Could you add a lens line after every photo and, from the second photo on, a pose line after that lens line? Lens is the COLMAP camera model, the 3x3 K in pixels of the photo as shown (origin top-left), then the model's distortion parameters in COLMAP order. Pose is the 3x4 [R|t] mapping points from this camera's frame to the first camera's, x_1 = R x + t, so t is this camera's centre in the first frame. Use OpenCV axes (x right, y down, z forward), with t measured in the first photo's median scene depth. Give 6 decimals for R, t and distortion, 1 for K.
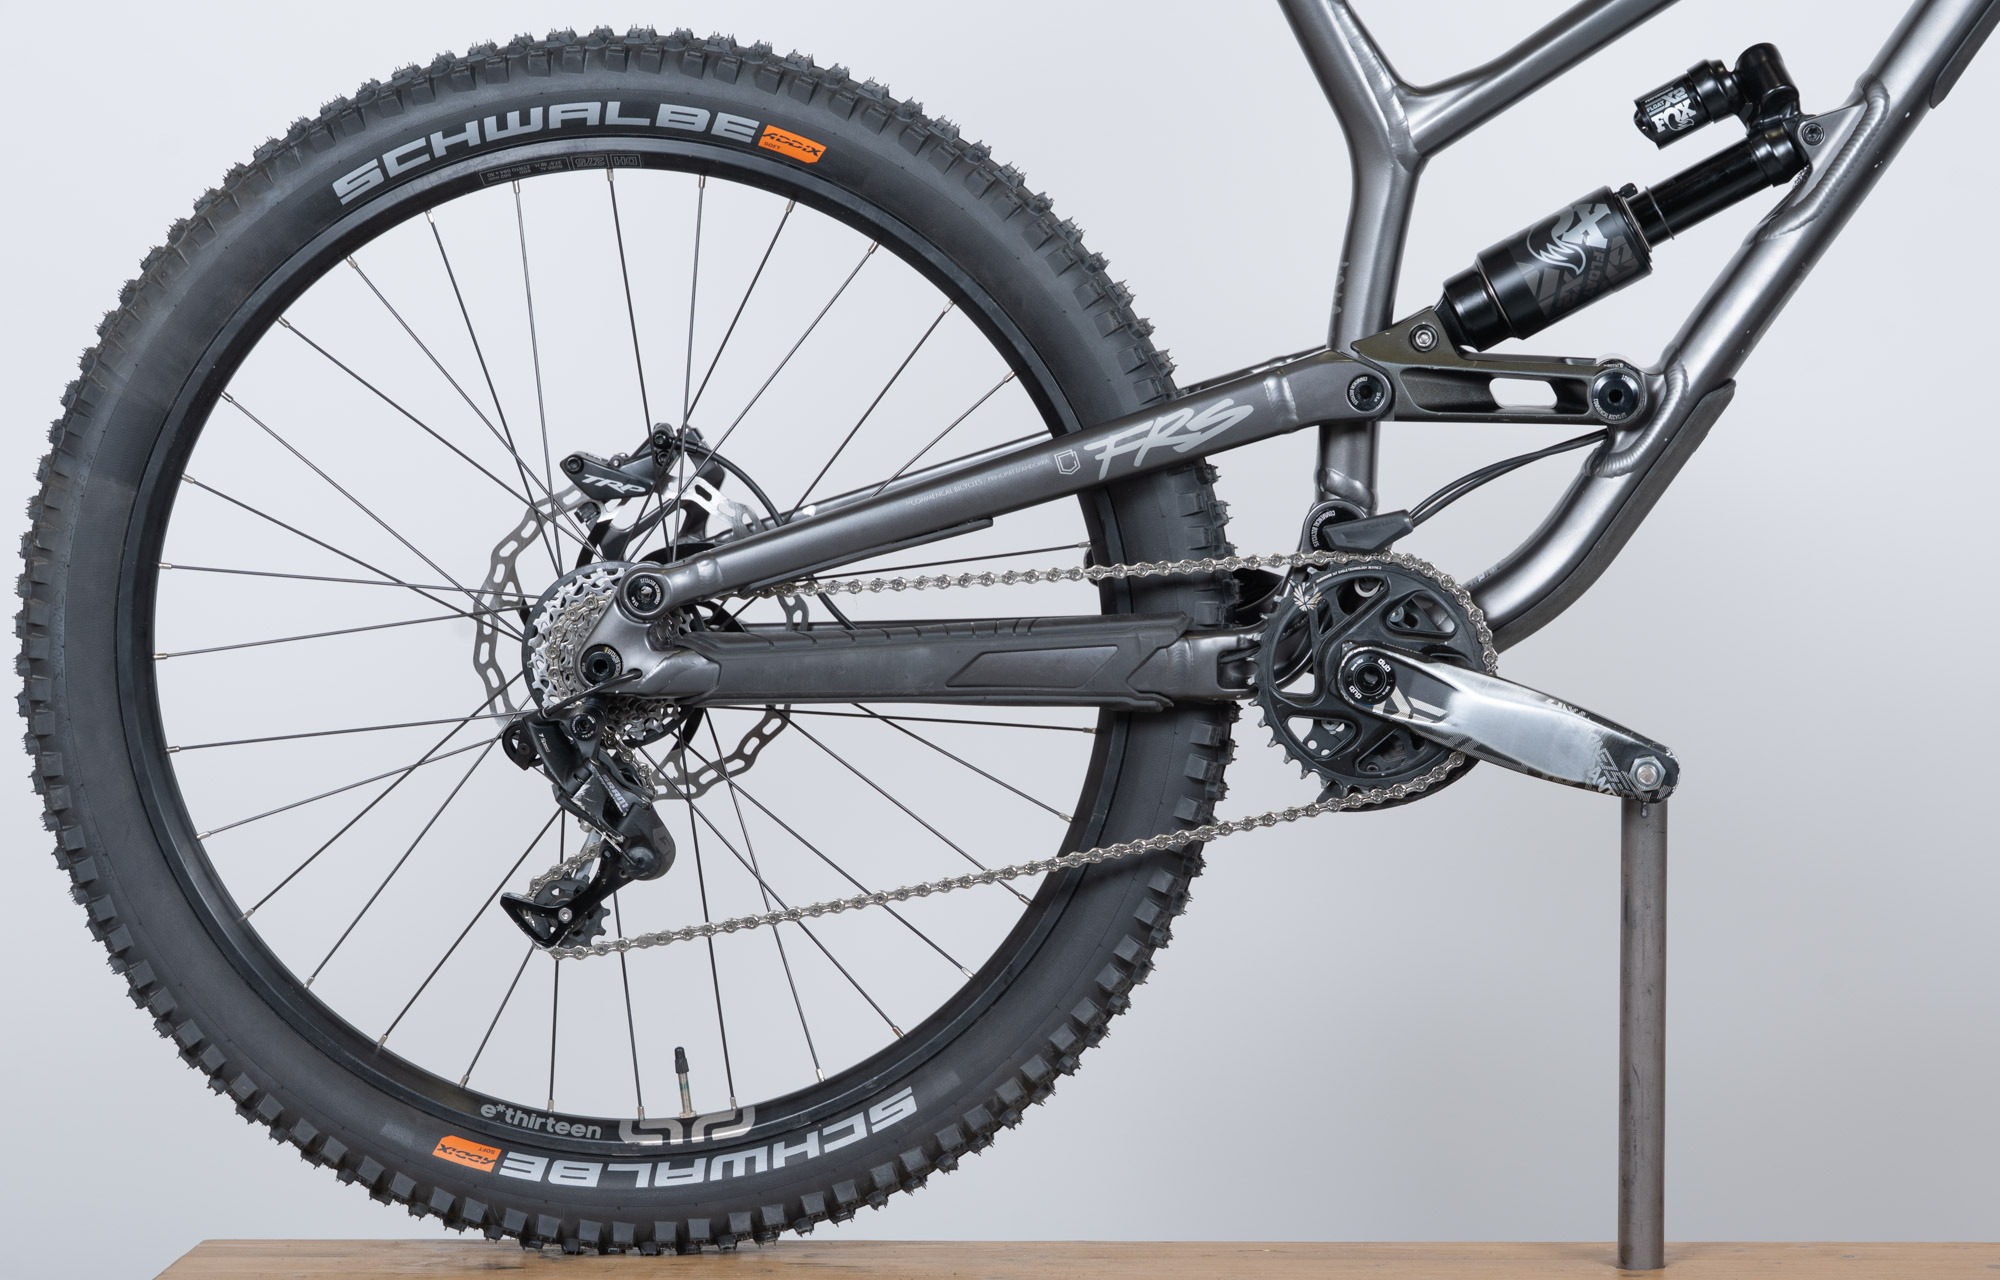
lens RADIAL K [[7379.9, 0, 1000.0], [0, 7379.9, 640.0], [0, 0, 1]] dist [-0.027653, 1.423495]
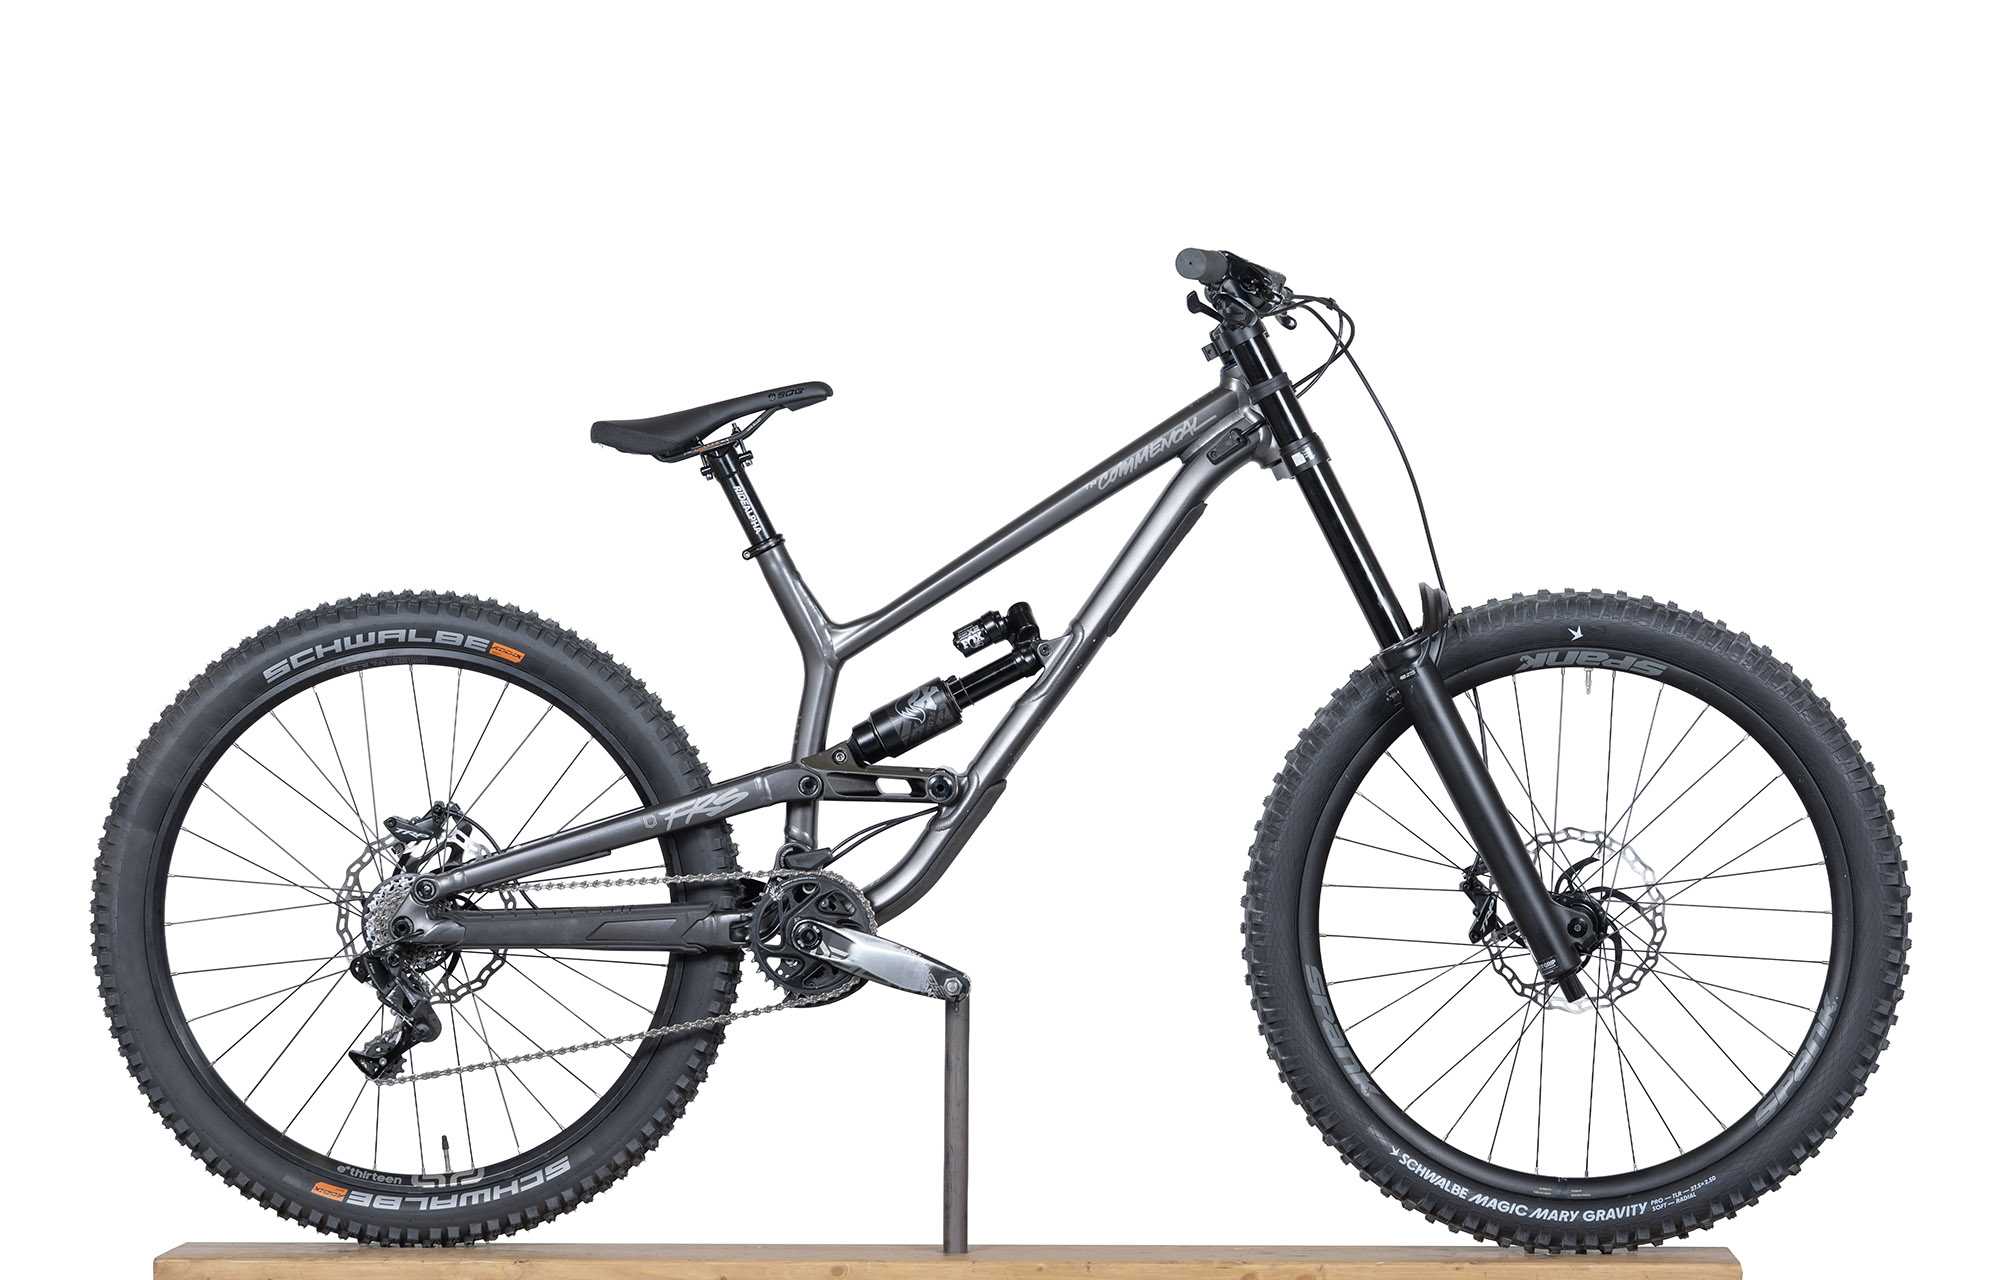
lens RADIAL K [[7379.9, 0, 1000.0], [0, 7379.9, 640.0], [0, 0, 1]] dist [-0.027653, 1.423495]
pose [[0.999950, 0.005566, 0.008344, 0.081887], [-0.005040, 0.998076, -0.061805, 0.045495], [-0.008672, 0.061760, 0.998053, -0.882117]]
